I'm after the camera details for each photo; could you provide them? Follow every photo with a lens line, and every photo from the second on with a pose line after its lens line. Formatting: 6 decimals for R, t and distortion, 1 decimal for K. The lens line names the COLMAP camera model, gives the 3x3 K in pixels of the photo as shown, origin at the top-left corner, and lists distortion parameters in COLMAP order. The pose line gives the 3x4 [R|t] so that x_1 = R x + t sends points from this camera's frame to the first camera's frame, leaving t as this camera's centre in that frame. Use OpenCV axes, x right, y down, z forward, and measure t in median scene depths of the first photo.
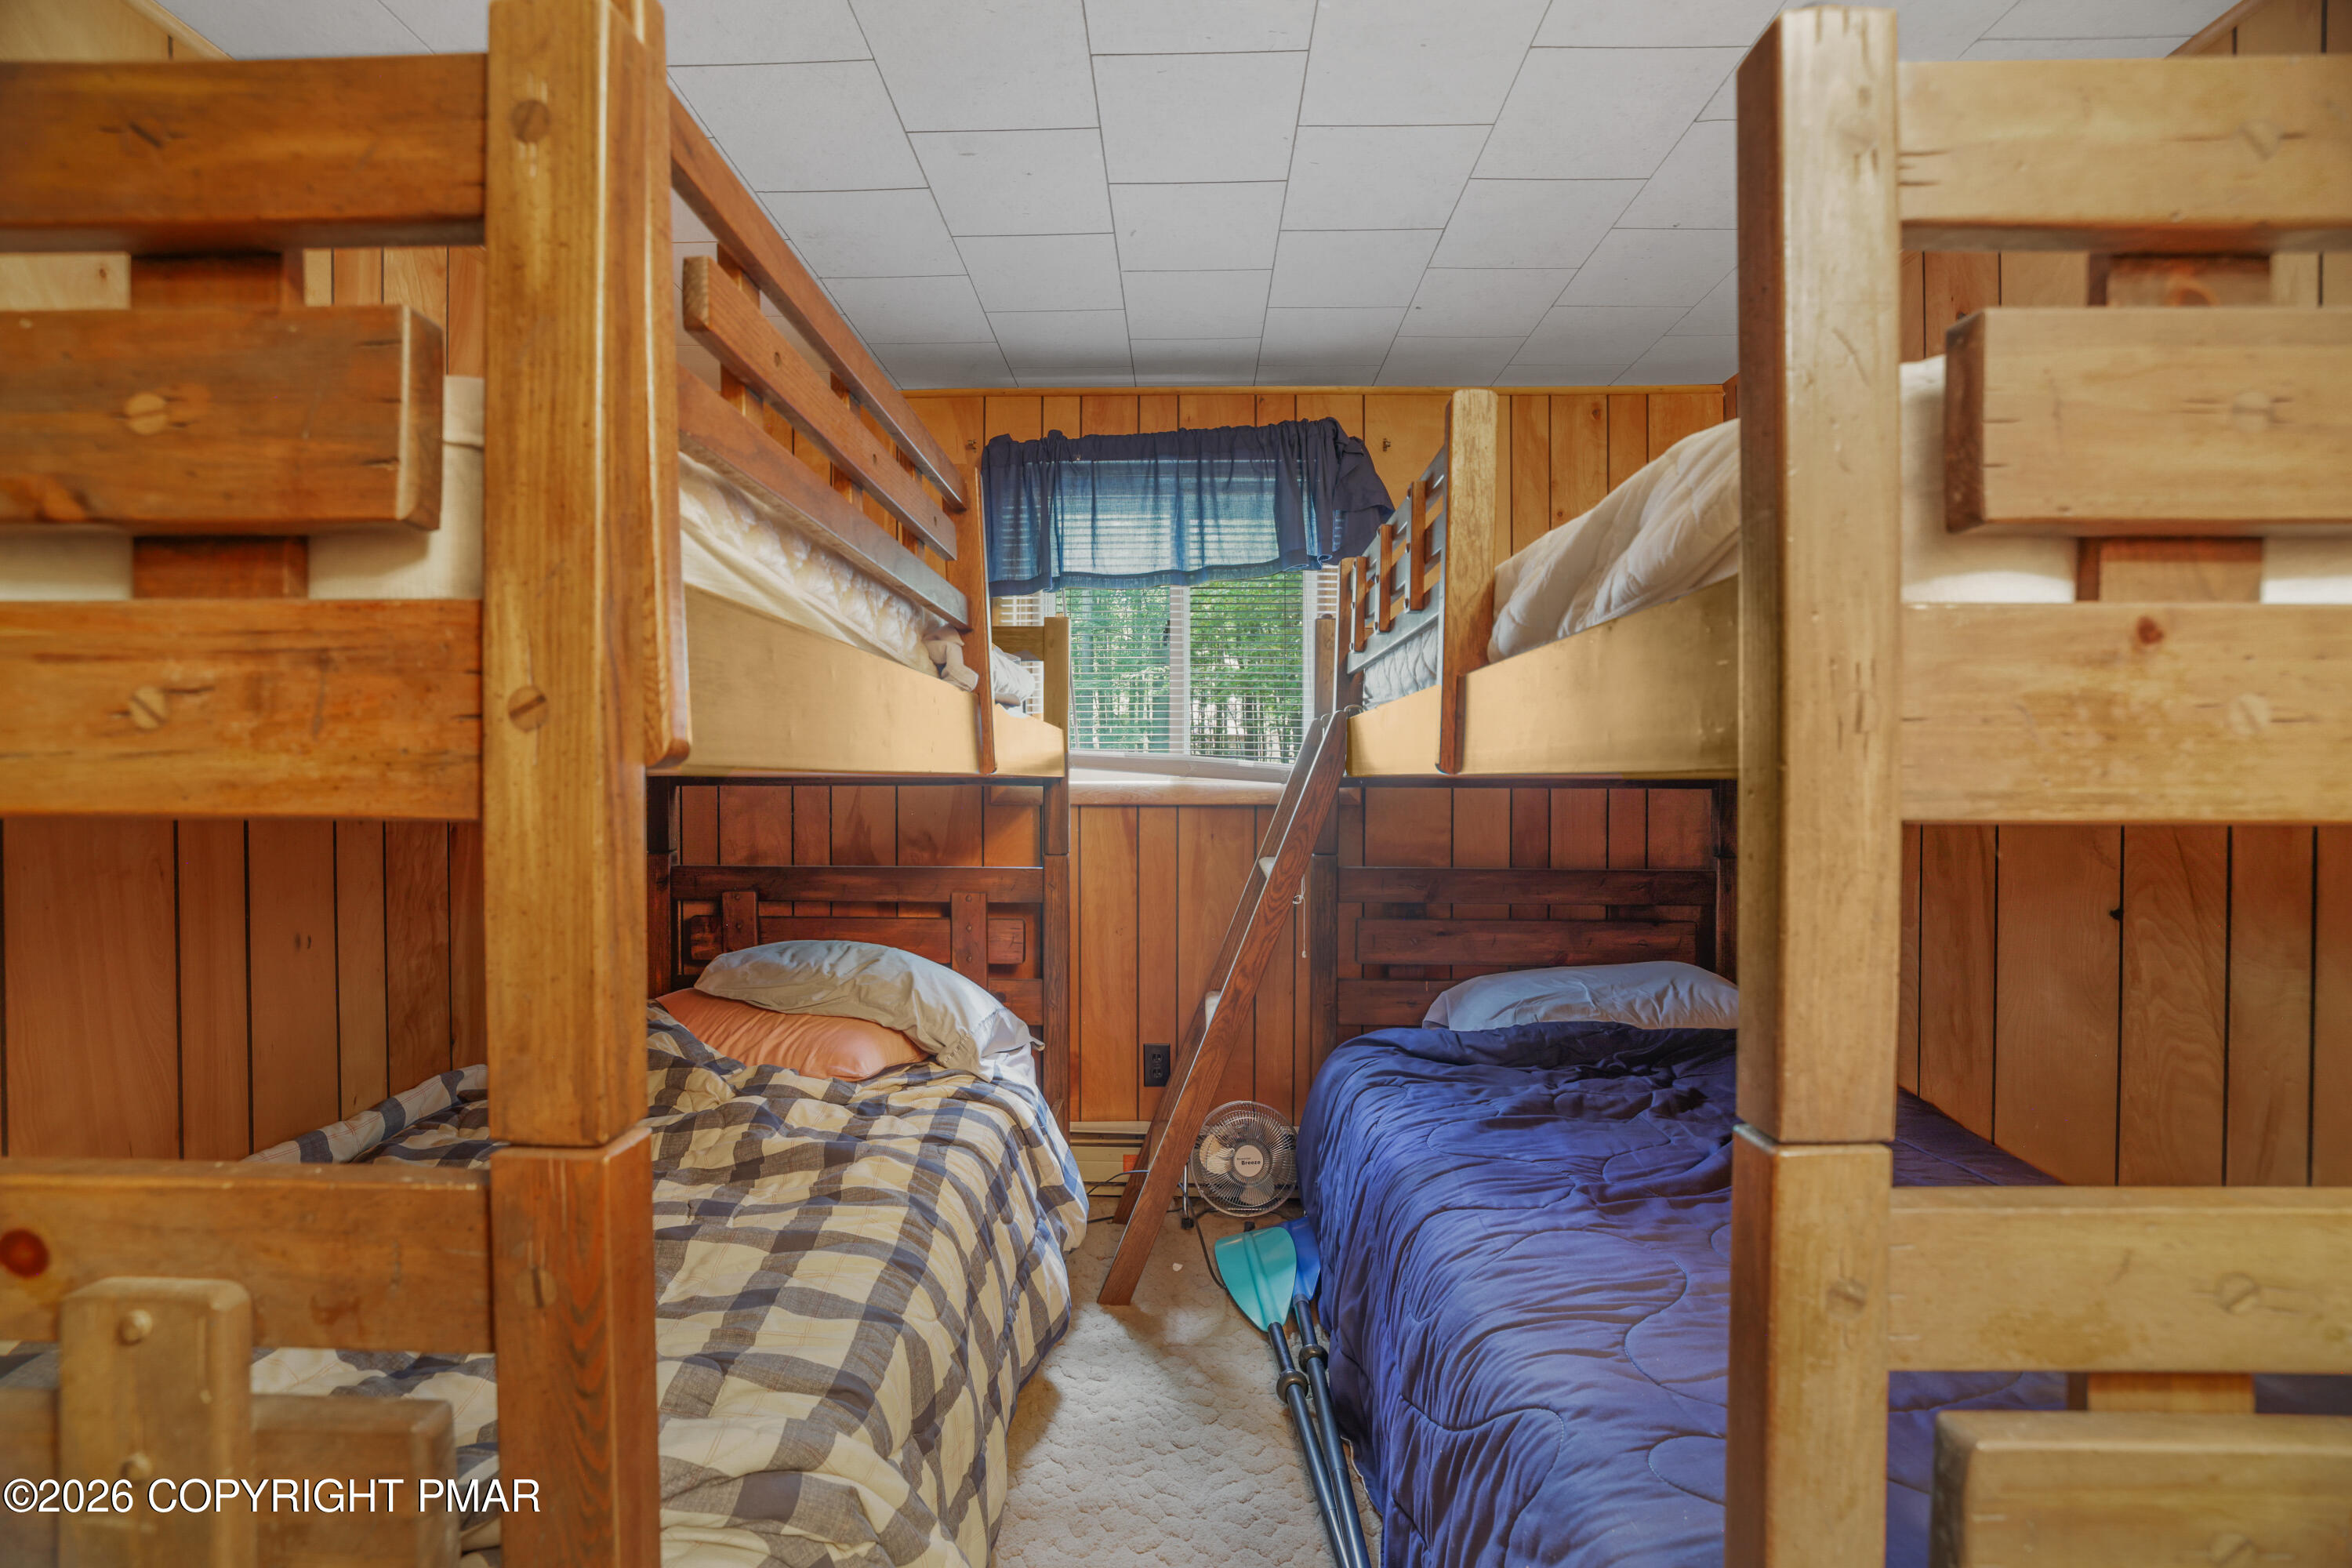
lens RADIAL K [[1004.2, 0, 1168.2], [0, 1004.2, 789.2], [0, 0, 1]] dist [-0.044476, 0.015639]
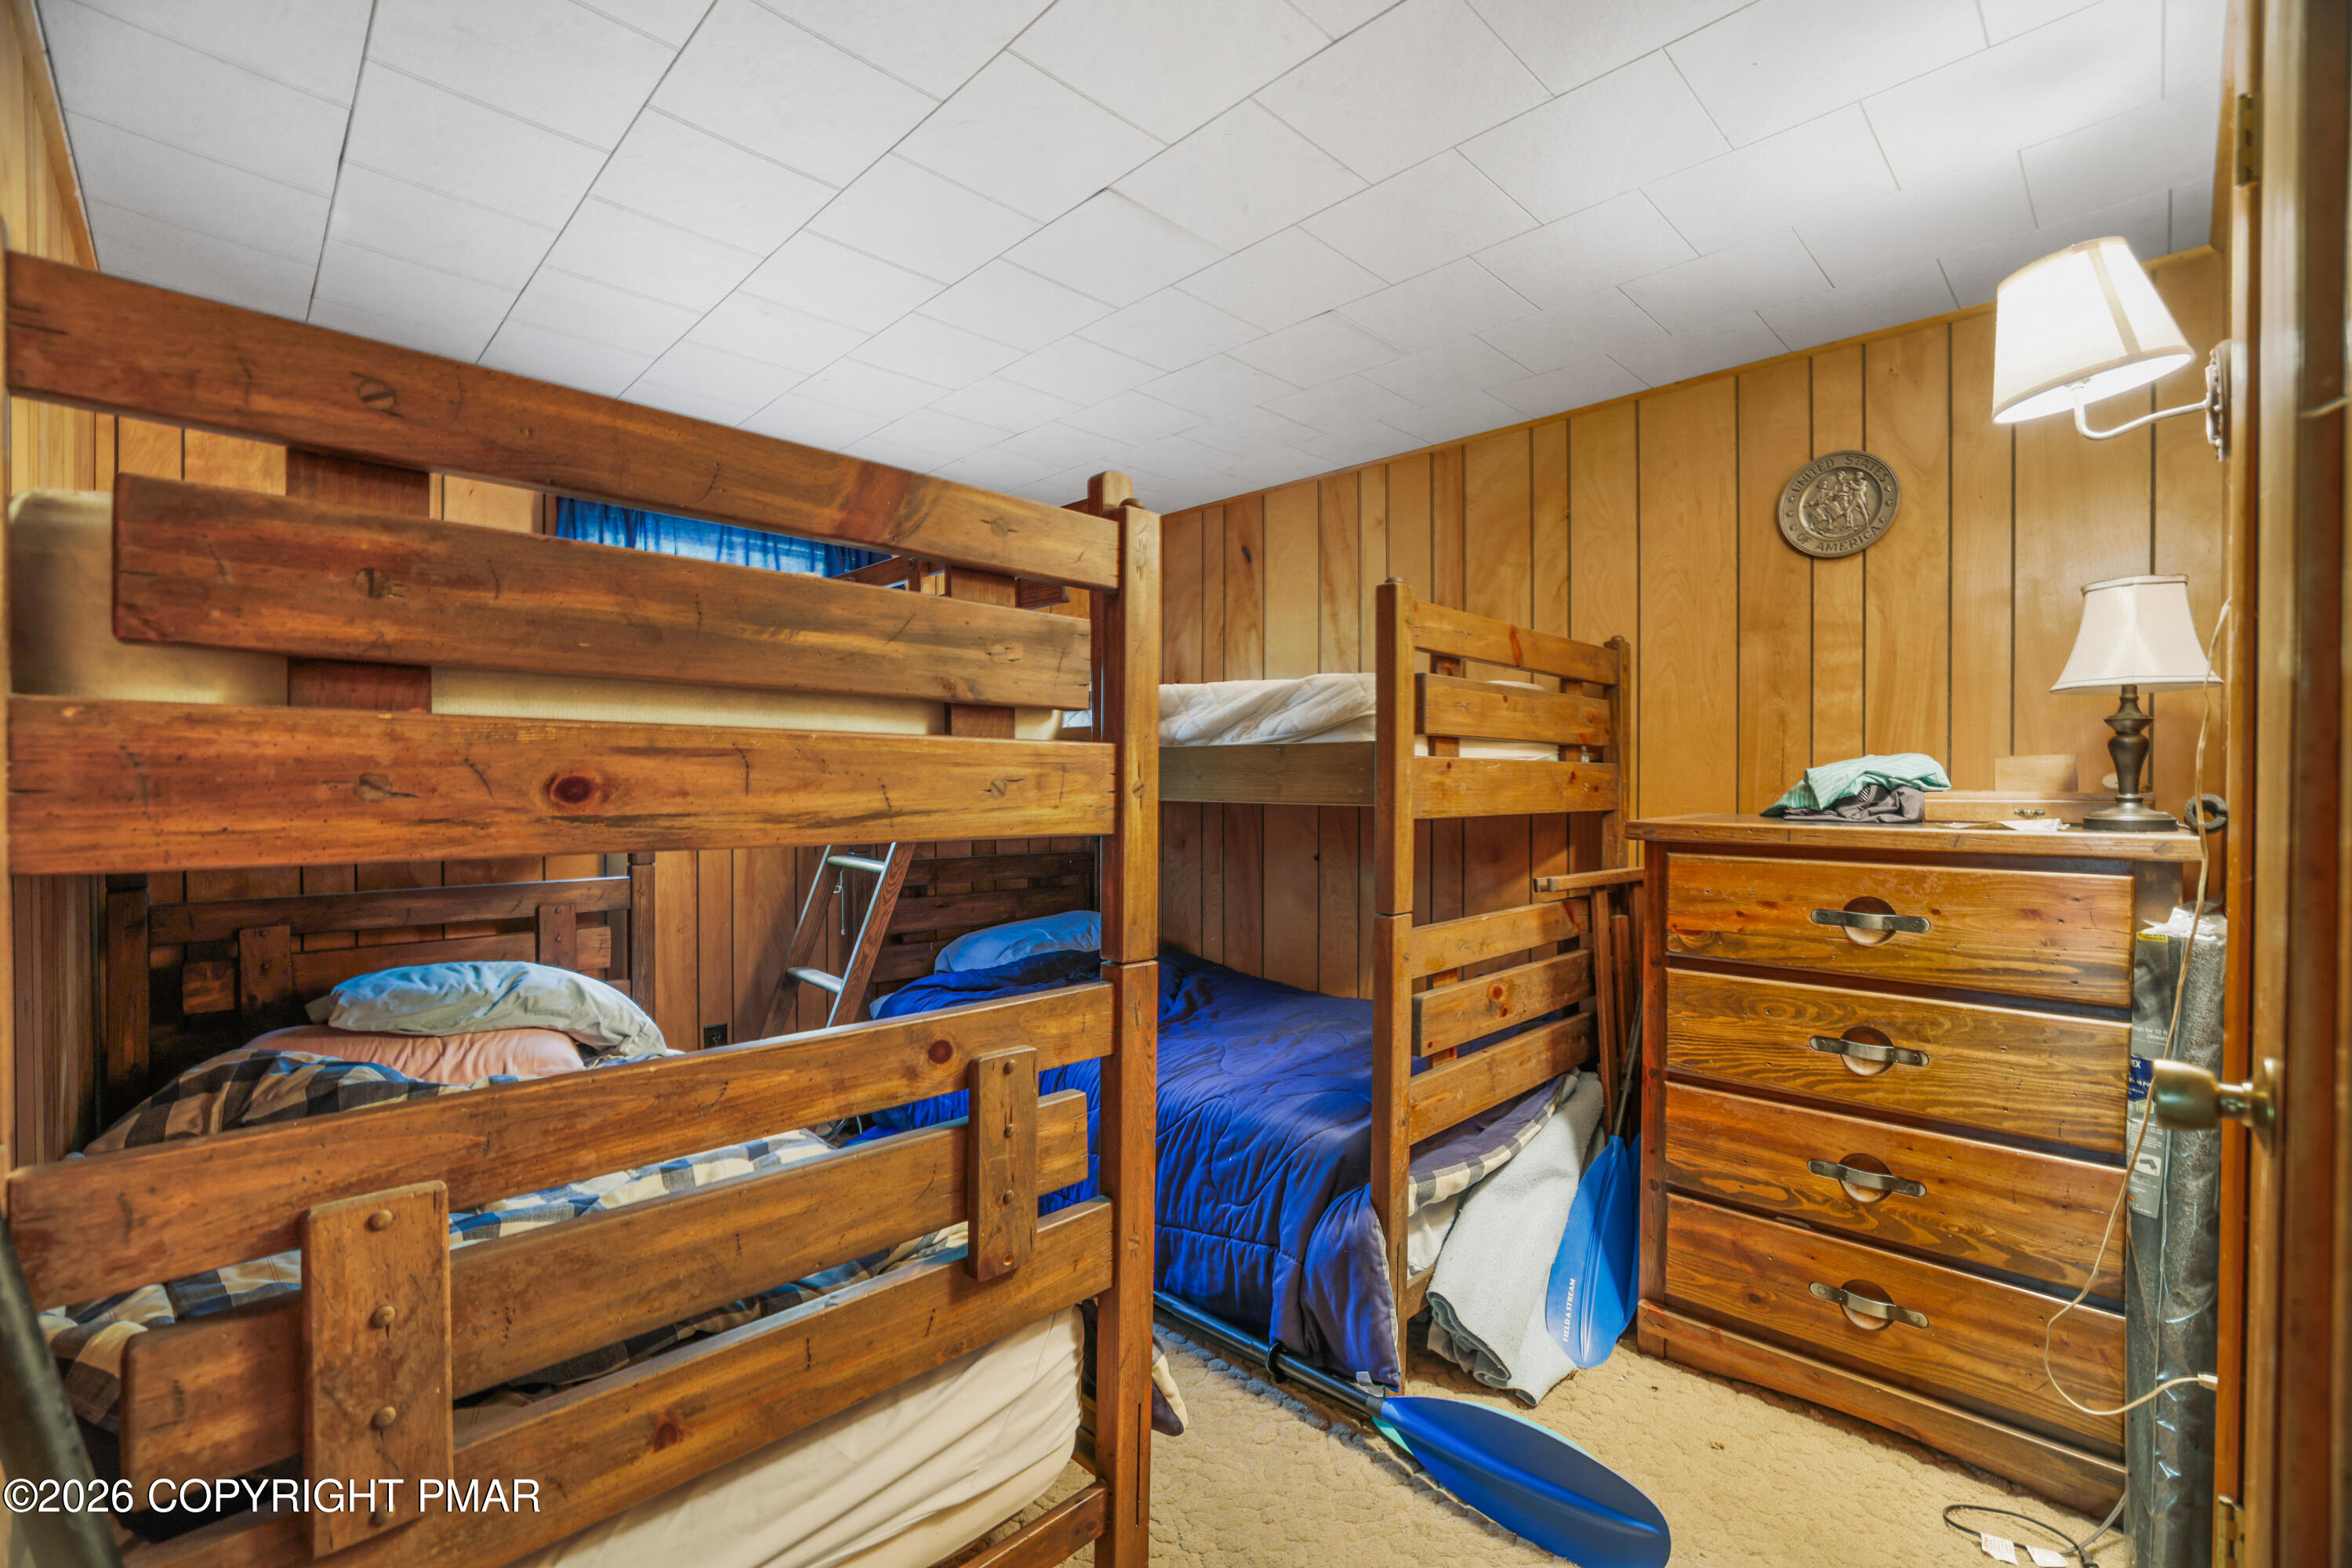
lens RADIAL K [[1007.9, 0, 1158.8], [0, 1007.9, 806.5], [0, 0, 1]] dist [-0.051693, 0.018296]
pose [[0.698807, -0.017061, 0.715107, -0.863586], [0.004323, 0.999798, 0.019629, -0.030787], [-0.715297, -0.010625, 0.698740, -0.297718]]
